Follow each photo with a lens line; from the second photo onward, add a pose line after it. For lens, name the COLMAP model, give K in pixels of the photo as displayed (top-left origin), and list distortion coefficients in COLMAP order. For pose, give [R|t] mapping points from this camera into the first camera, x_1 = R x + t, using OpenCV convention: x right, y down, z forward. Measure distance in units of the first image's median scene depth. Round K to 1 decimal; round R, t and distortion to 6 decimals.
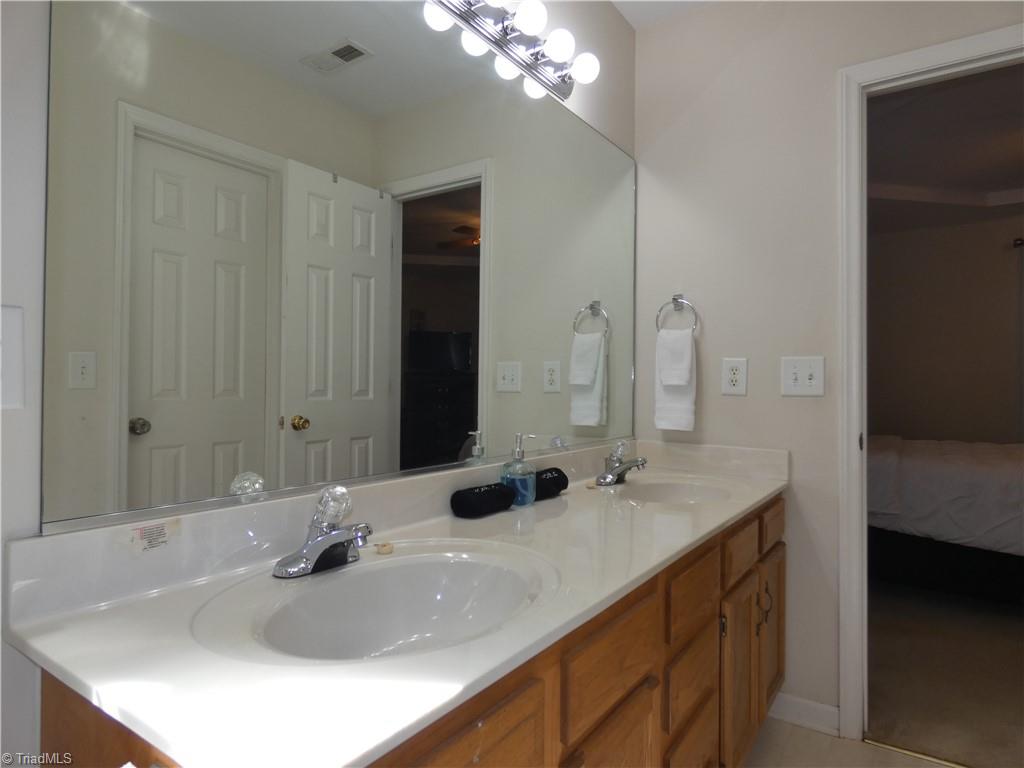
lens RADIAL K [[612.8, 0, 514.9], [0, 612.8, 381.3], [0, 0, 1]] dist [0.002589, -0.007496]
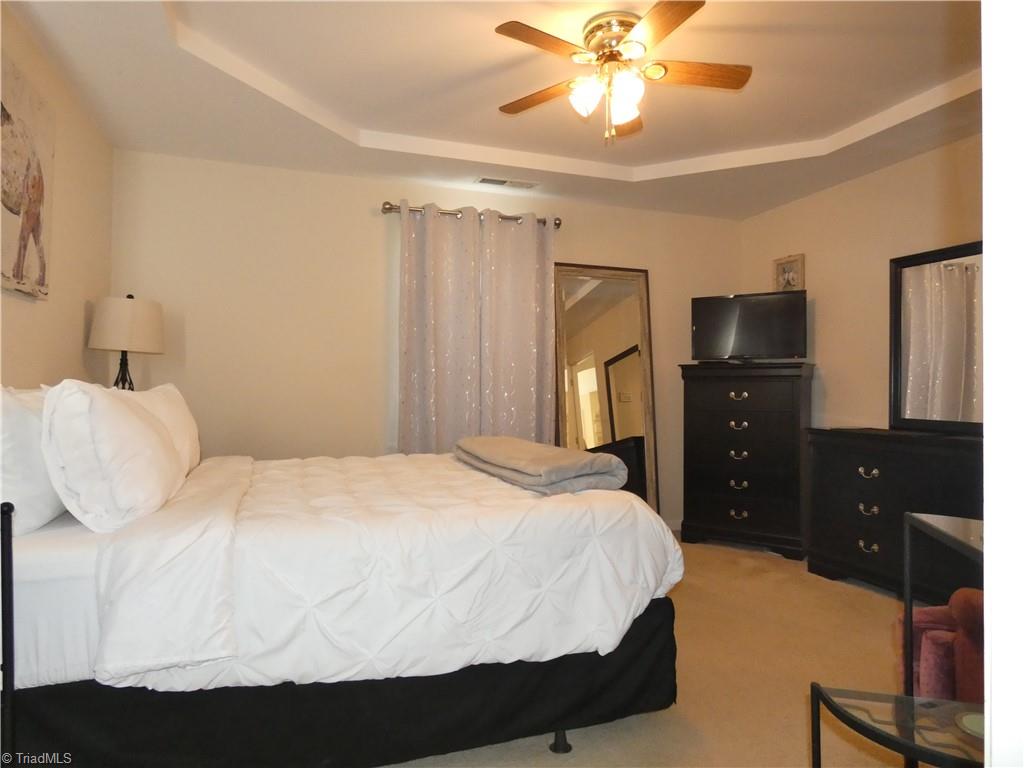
lens RADIAL K [[612.8, 0, 515.0], [0, 612.8, 382.0], [0, 0, 1]] dist [0.002589, -0.007496]
pose [[0.583671, 0.002540, 0.811987, 0.260686], [-0.008961, 0.999954, 0.003313, 0.004822], [-0.811941, -0.009210, 0.583667, 0.386019]]
